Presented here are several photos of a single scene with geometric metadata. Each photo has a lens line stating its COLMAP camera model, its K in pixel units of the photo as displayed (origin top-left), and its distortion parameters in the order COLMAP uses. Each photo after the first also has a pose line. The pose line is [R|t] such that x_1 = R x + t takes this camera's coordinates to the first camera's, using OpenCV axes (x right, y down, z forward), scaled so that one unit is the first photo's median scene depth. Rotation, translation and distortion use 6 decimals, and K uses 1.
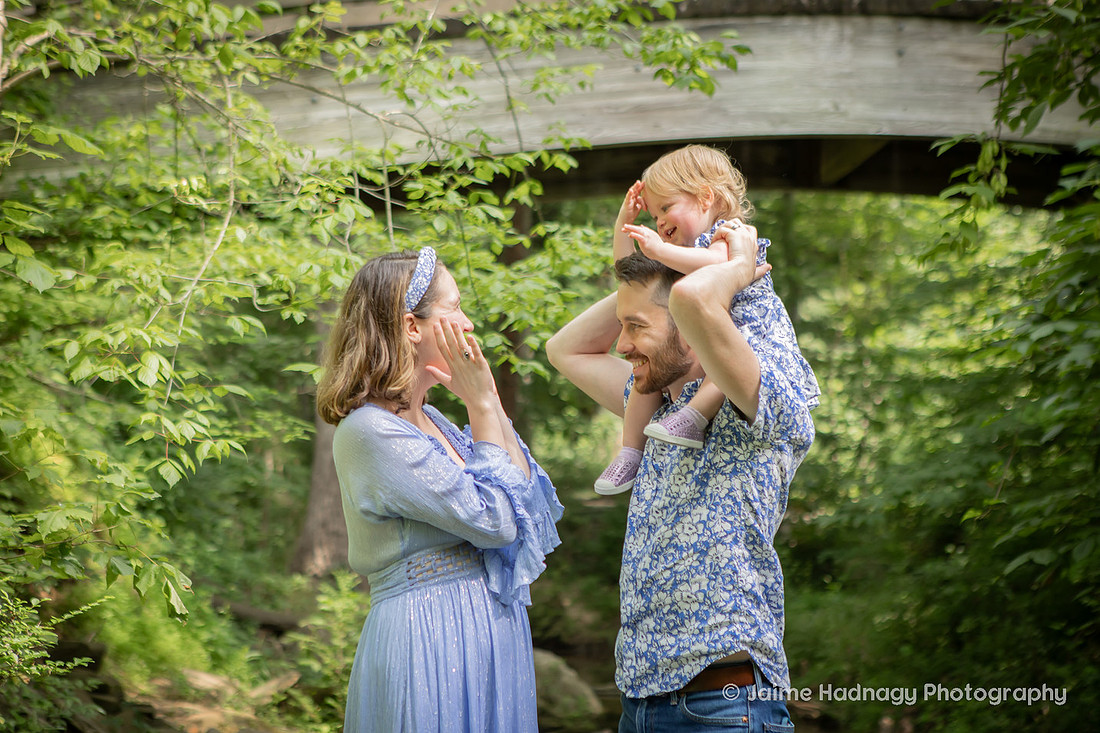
lens RADIAL K [[2388.8, 0, 507.4], [0, 2388.8, 384.5], [0, 0, 1]] dist [0.197616, 0.000000]
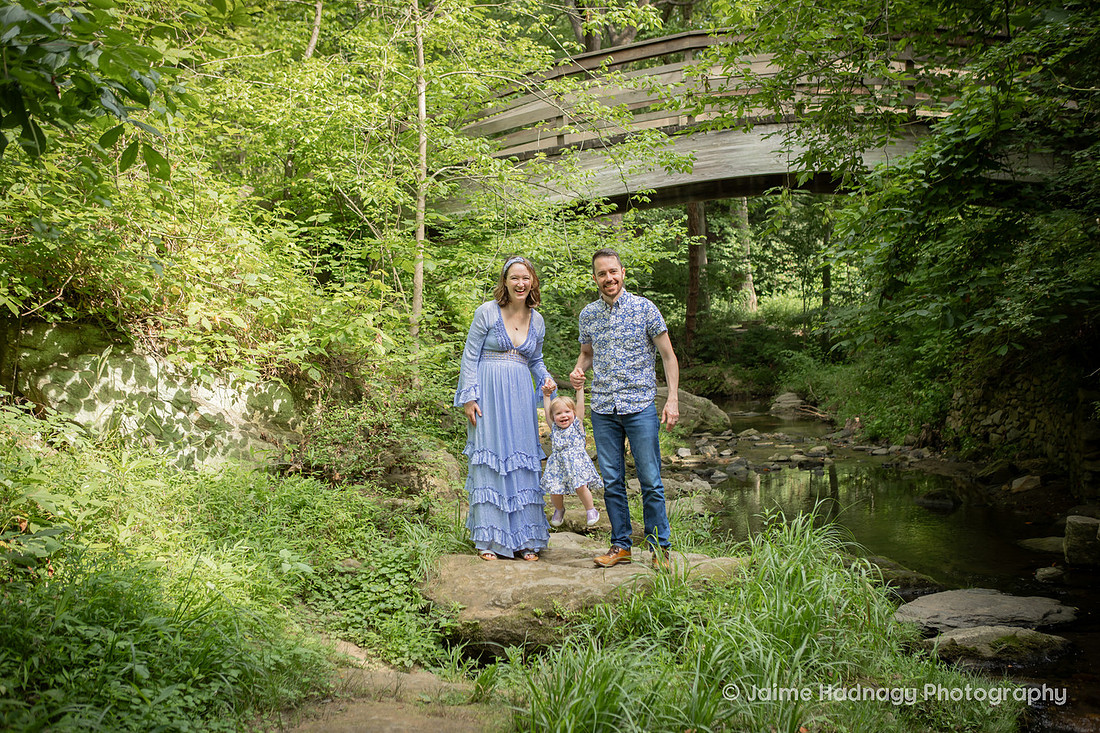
lens RADIAL K [[1165.1, 0, 563.2], [0, 1165.1, 358.5], [0, 0, 1]] dist [-0.042454, 0.000000]
pose [[0.988774, -0.048982, -0.141163, 0.090055], [0.058637, 0.996157, 0.065061, -0.008824], [0.137433, -0.072608, 0.987846, -0.219006]]
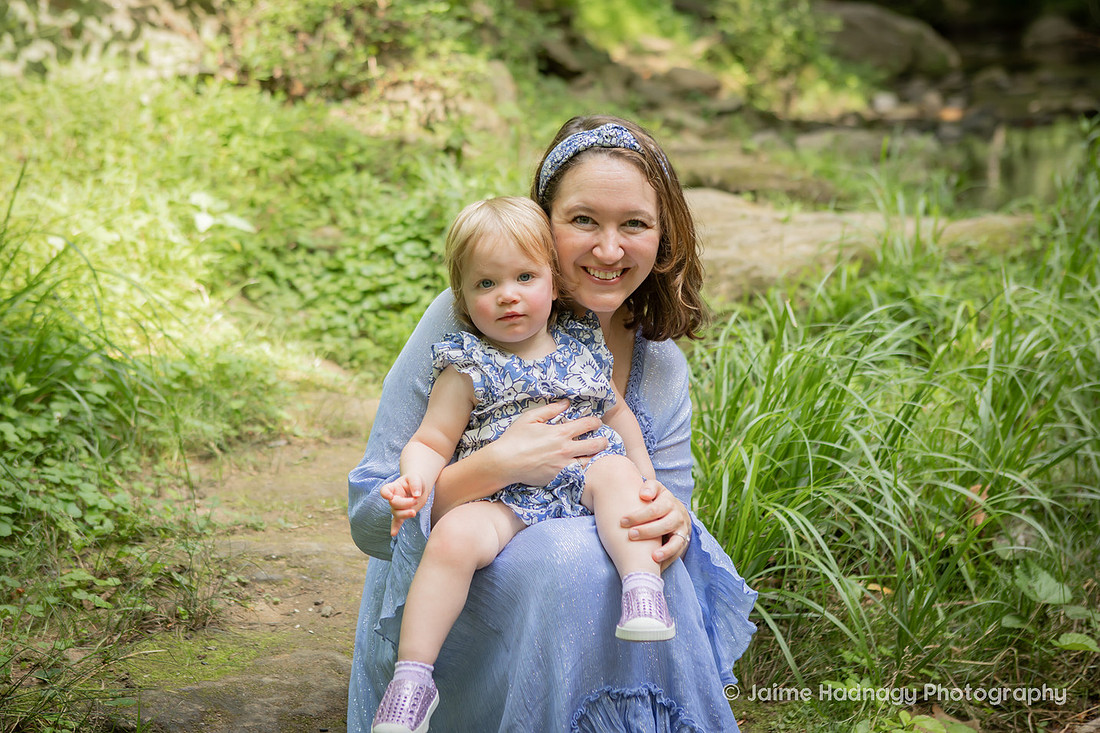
lens RADIAL K [[1784.3, 0, 524.0], [0, 1784.3, 345.6], [0, 0, 1]] dist [0.042379, 0.000000]
pose [[0.972526, -0.030787, -0.230748, 0.063840], [0.088514, 0.965673, 0.244216, 0.044835], [0.215308, -0.257931, 0.941867, -0.125155]]
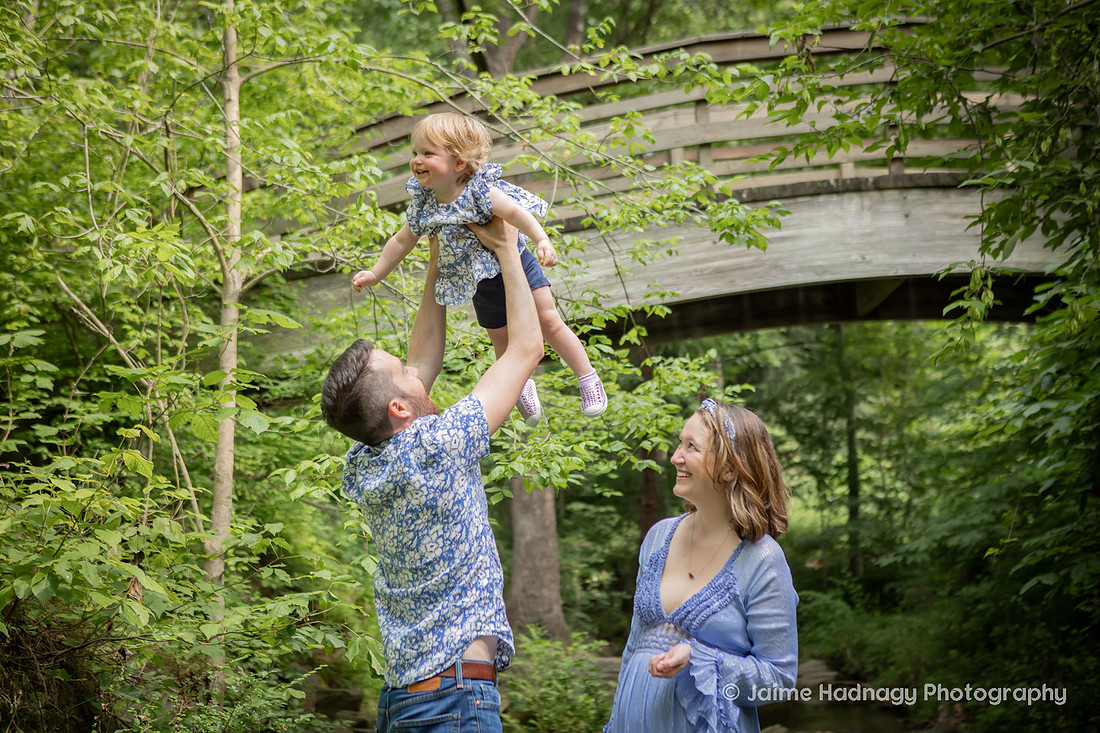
lens RADIAL K [[1671.1, 0, 552.8], [0, 1671.1, 371.8], [0, 0, 1]] dist [0.065255, 0.000000]
pose [[0.995324, -0.078456, -0.056339, 0.011456], [0.074491, 0.994808, -0.069339, 0.001709], [0.061487, 0.064818, 0.996001, 0.054467]]
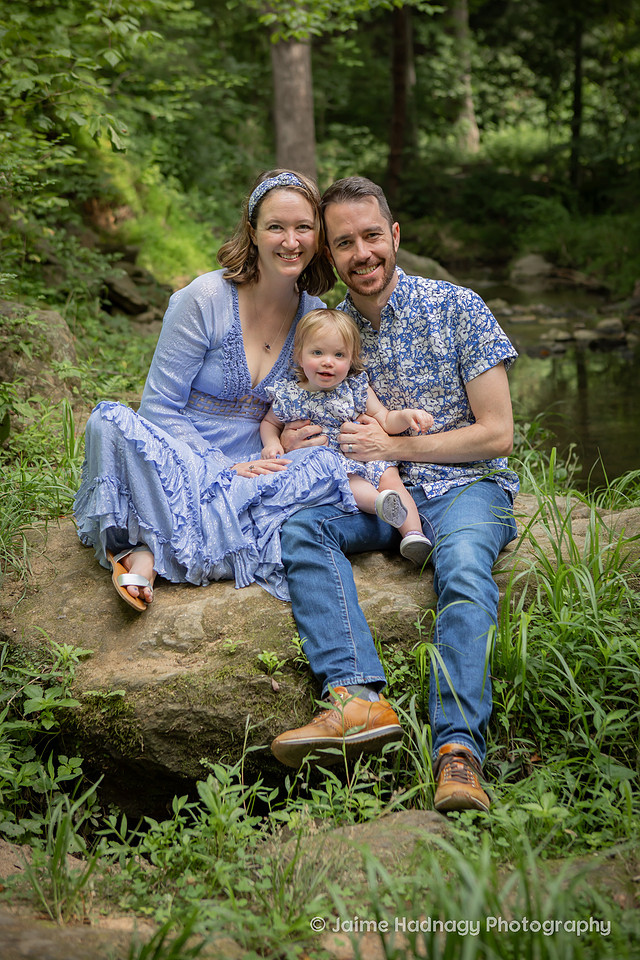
lens RADIAL K [[1409.9, 0, 325.4], [0, 1409.9, 451.7], [0, 0, 1]] dist [0.014397, 0.000000]
pose [[0.996239, -0.049735, -0.070955, 0.019482], [0.064285, 0.973294, 0.220378, 0.053370], [0.058099, -0.224111, 0.972830, 0.090949]]
